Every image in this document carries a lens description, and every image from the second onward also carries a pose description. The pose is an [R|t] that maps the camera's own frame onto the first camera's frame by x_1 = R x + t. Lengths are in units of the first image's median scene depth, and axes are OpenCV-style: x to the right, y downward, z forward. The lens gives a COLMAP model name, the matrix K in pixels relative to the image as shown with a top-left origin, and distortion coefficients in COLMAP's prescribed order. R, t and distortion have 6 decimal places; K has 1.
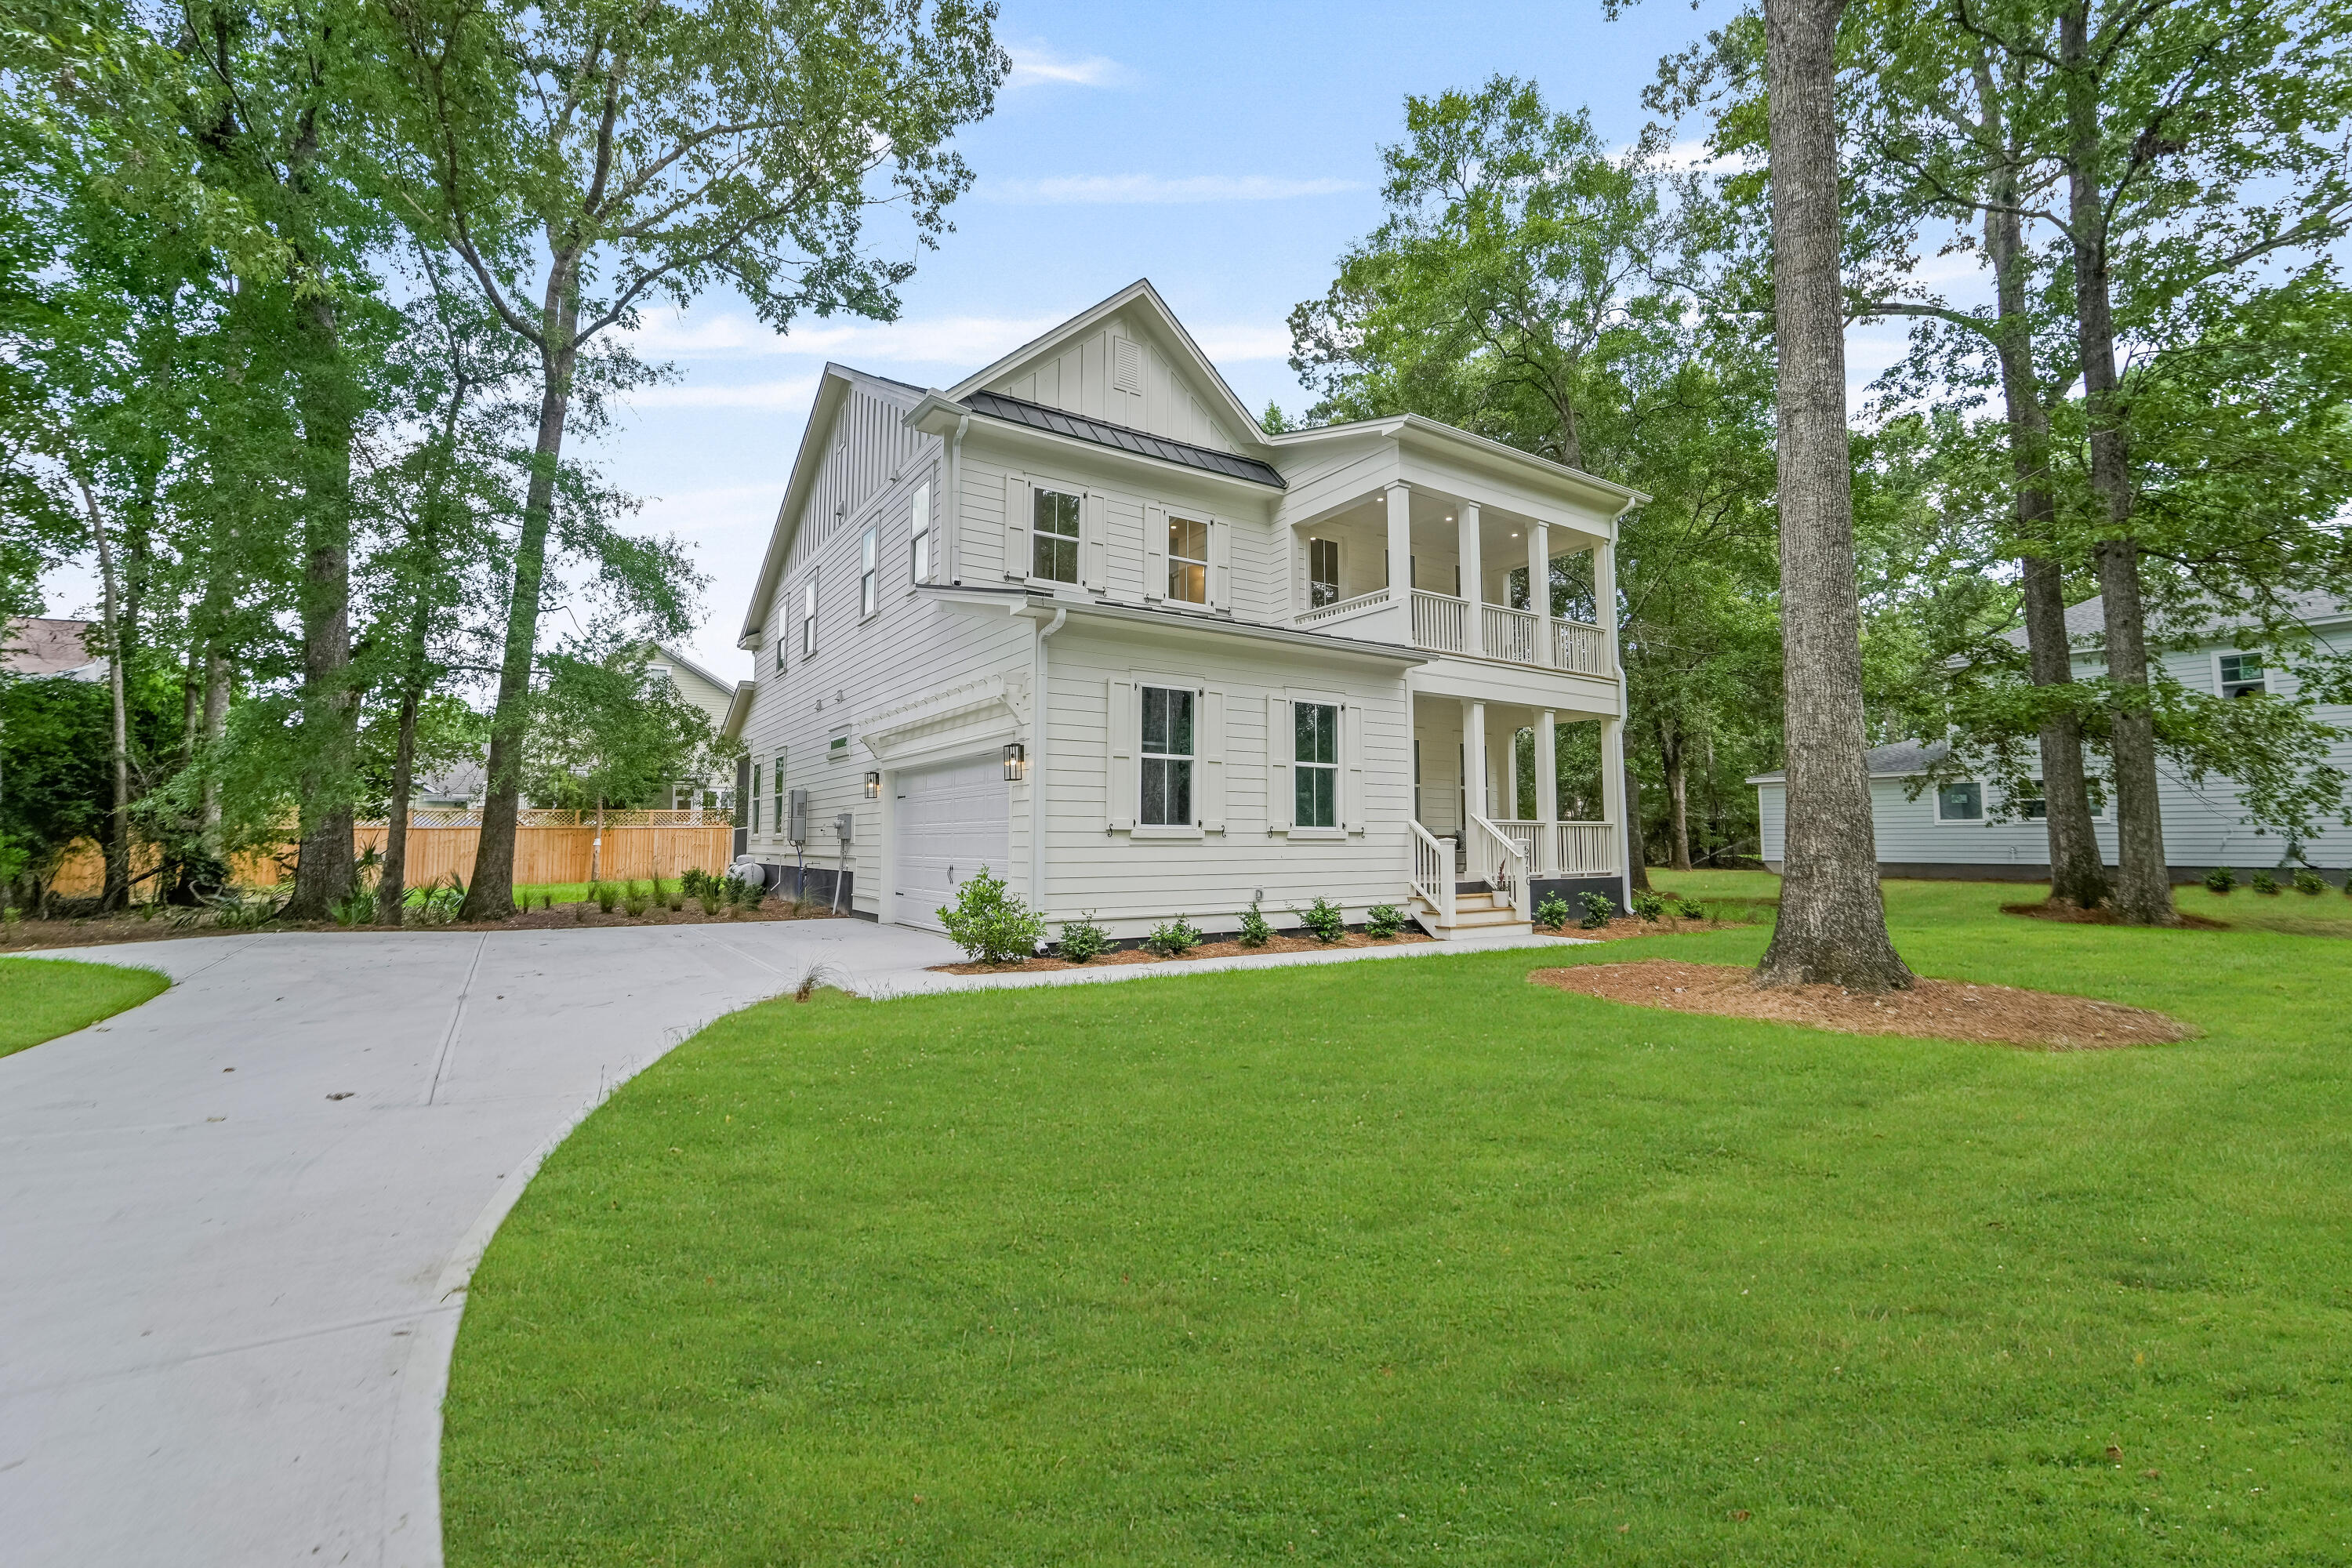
lens RADIAL K [[969.1, 0, 1179.4], [0, 969.1, 758.5], [0, 0, 1]] dist [-0.015829, -0.000099]
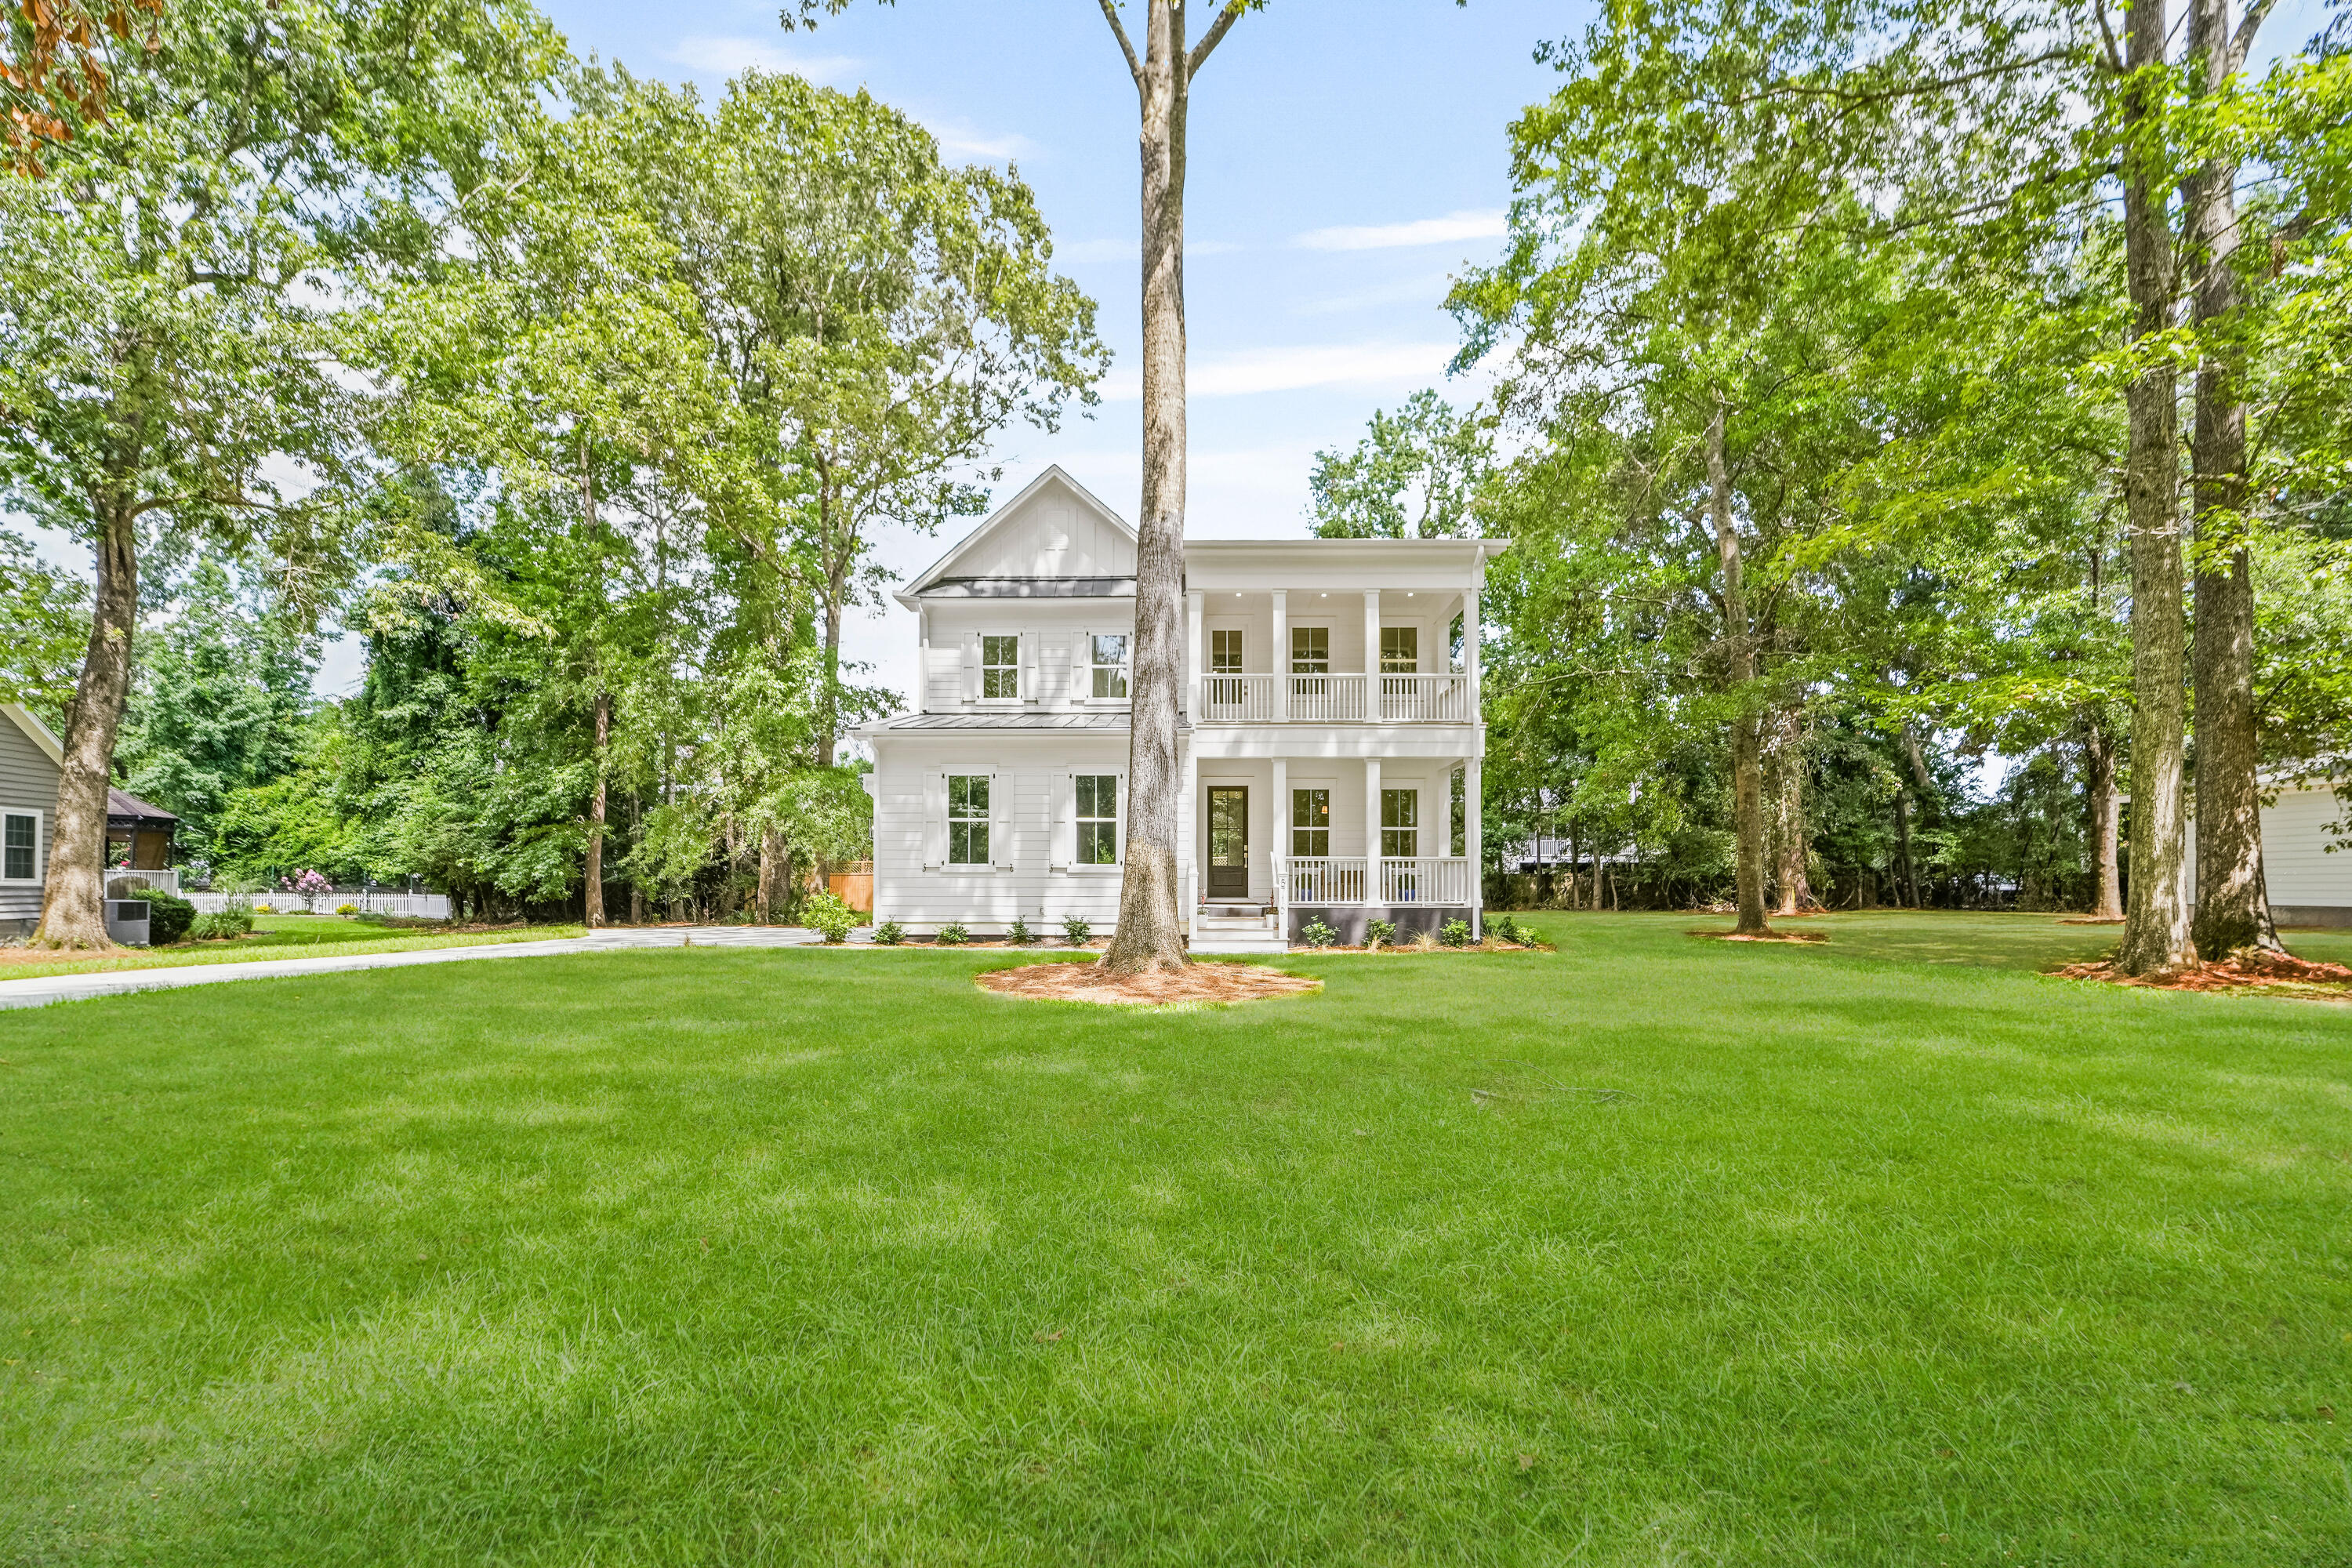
lens RADIAL K [[951.5, 0, 1171.5], [0, 951.5, 878.3], [0, 0, 1]] dist [0.001313, 0.000165]
pose [[0.827931, -0.000299, -0.560831, 0.783172], [0.045328, 0.996764, 0.066385, 0.003430], [0.558996, -0.080383, 0.825265, -0.054708]]
